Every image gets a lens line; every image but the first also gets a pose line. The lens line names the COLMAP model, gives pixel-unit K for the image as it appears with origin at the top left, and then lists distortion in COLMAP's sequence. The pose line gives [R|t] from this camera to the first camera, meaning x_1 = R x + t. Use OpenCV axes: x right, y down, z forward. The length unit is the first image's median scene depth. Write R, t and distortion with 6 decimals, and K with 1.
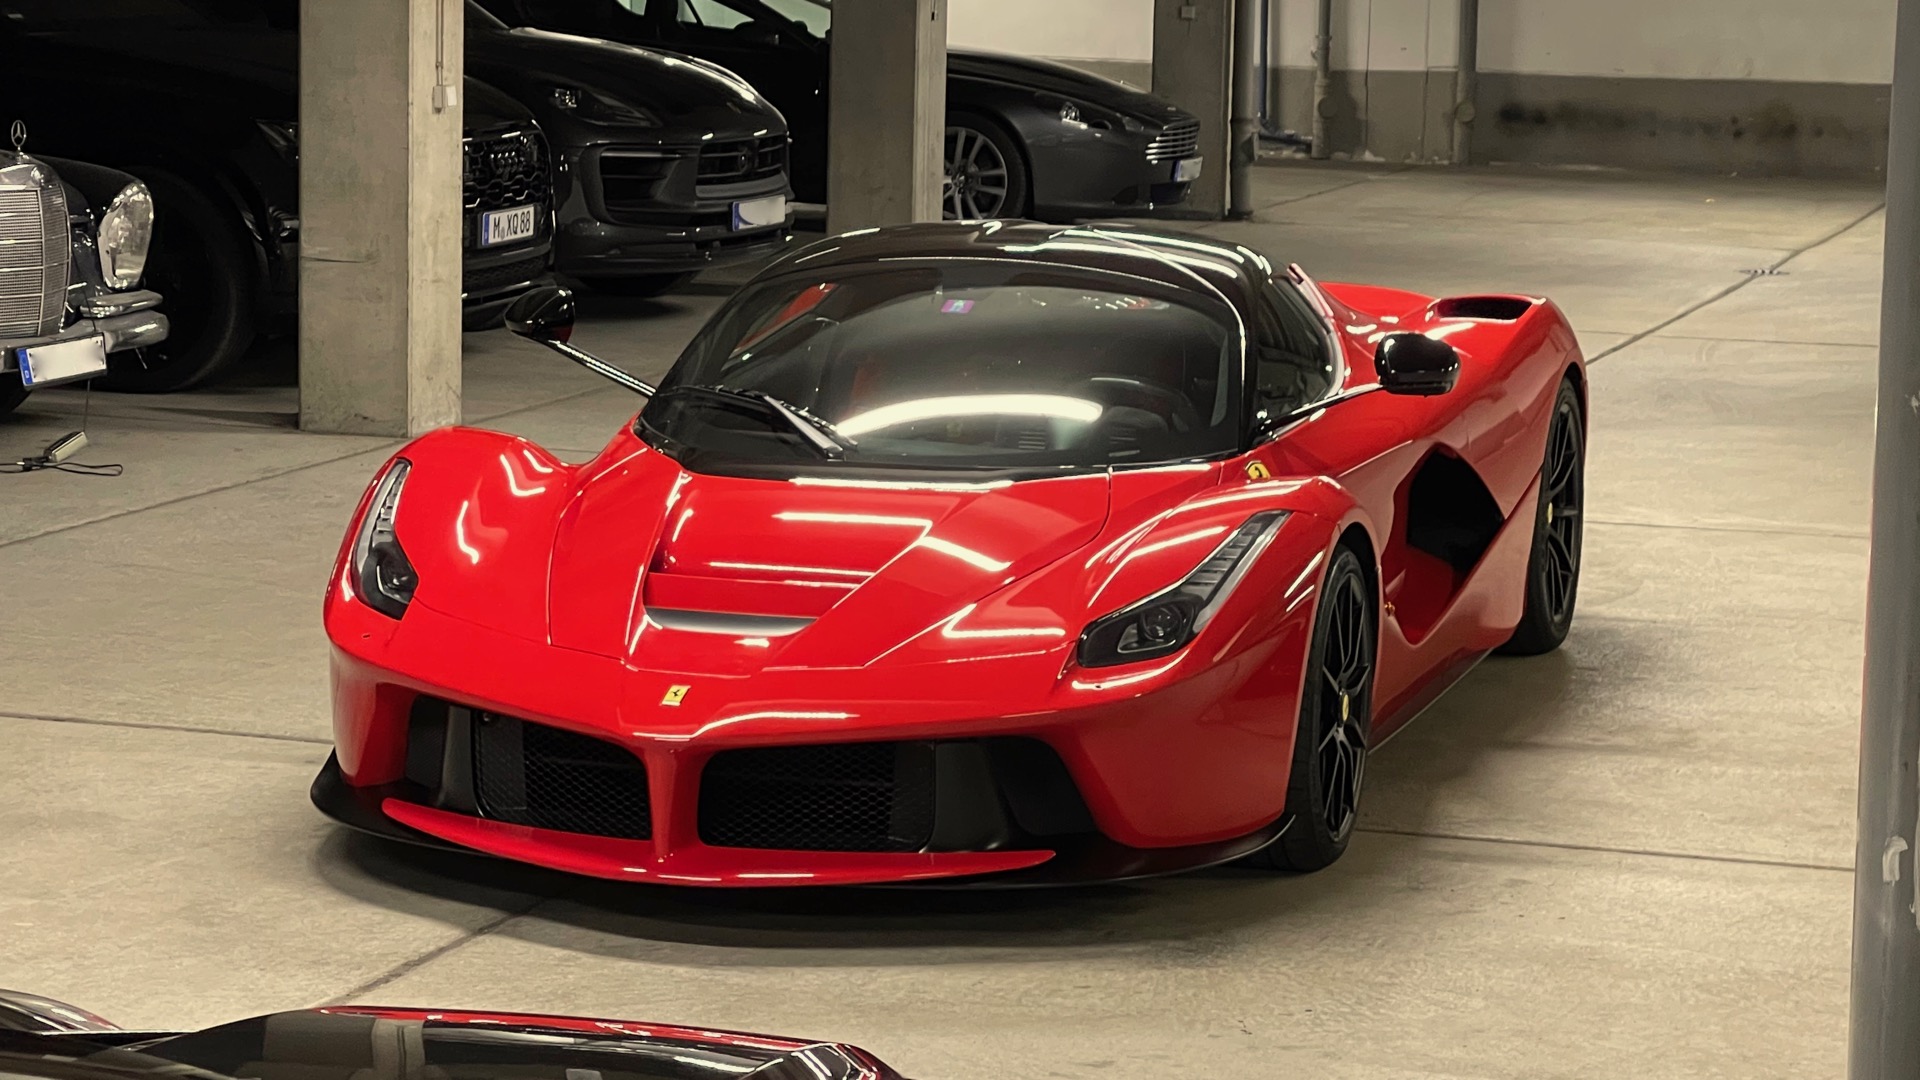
lens RADIAL K [[4528.3, 0, 960.1], [0, 4528.3, 538.3], [0, 0, 1]] dist [0.362568, 0.000000]
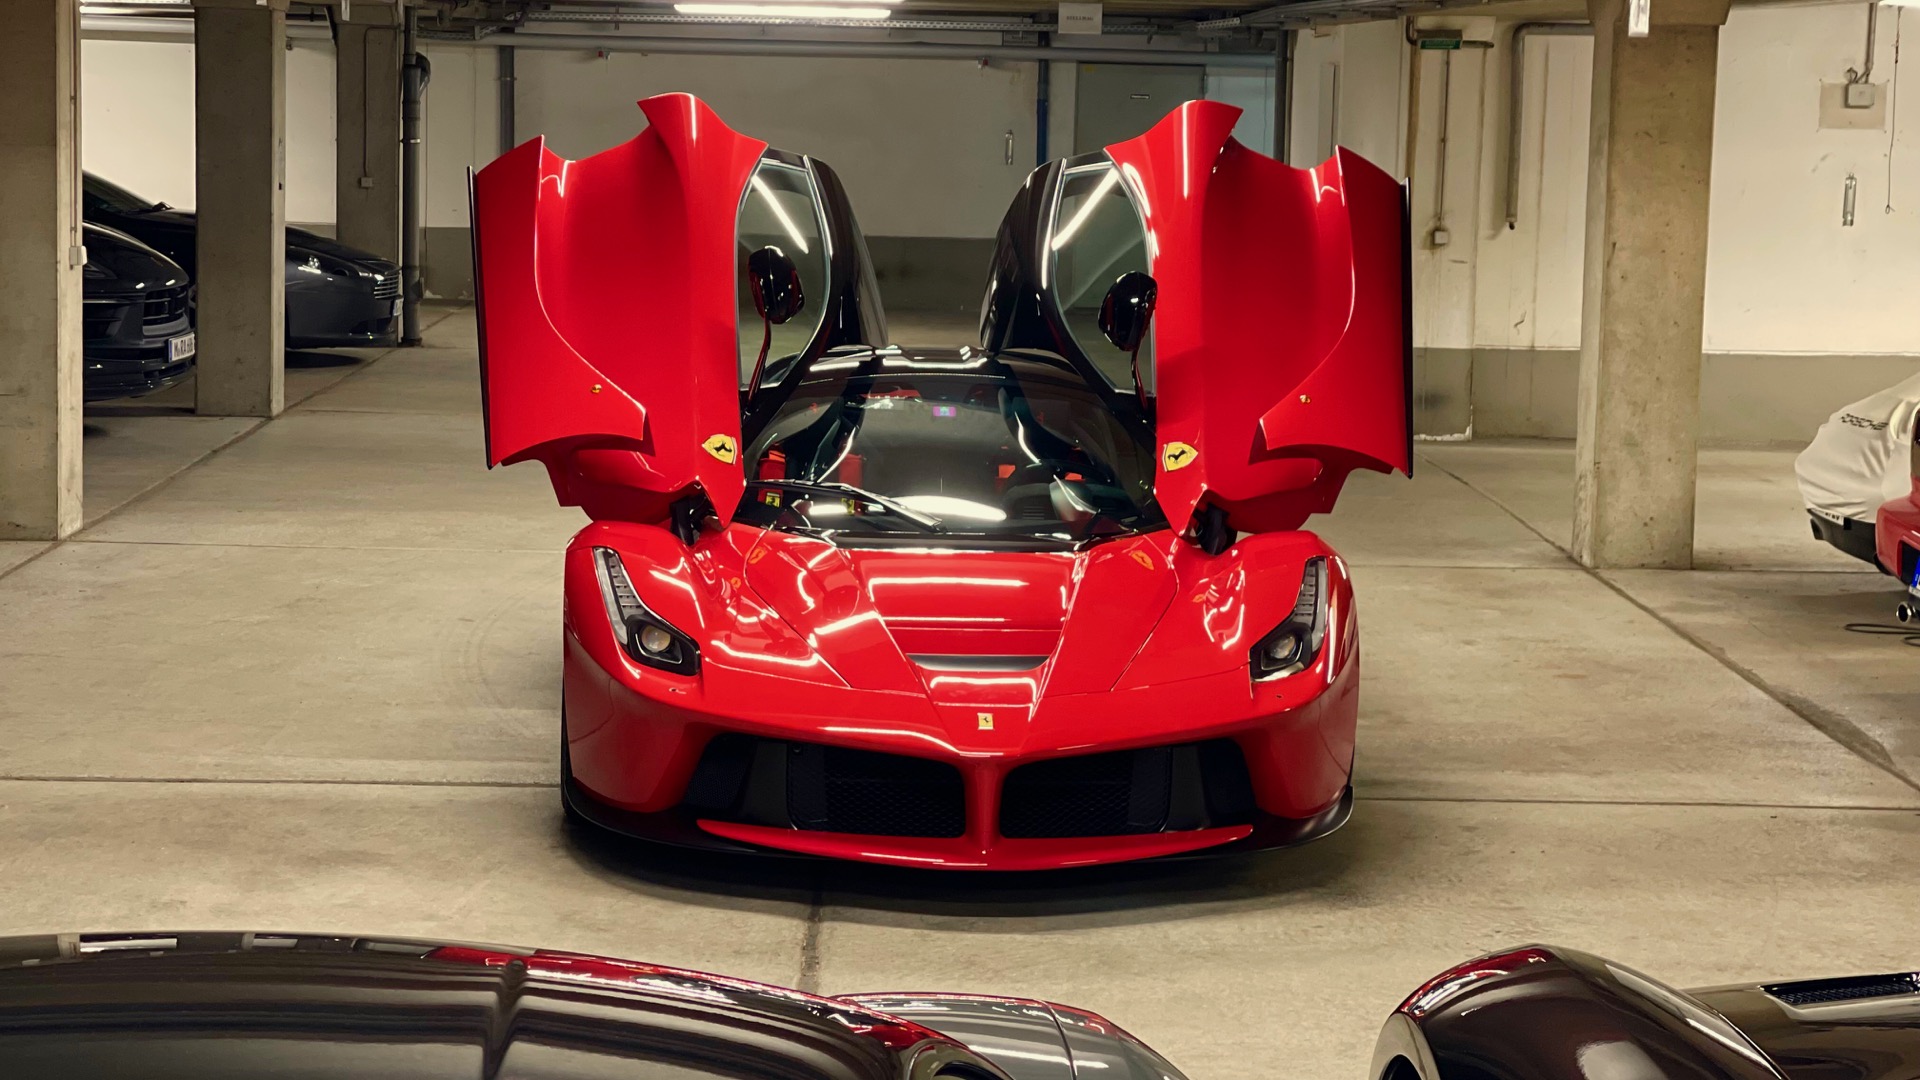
lens RADIAL K [[3585.8, 0, 959.4], [0, 3585.8, 540.6], [0, 0, 1]] dist [0.046833, 0.000000]
pose [[0.942938, -0.039570, 0.330609, -0.210256], [0.044632, 0.998974, -0.007731, -0.004267], [-0.329963, 0.022045, 0.943736, 0.032592]]
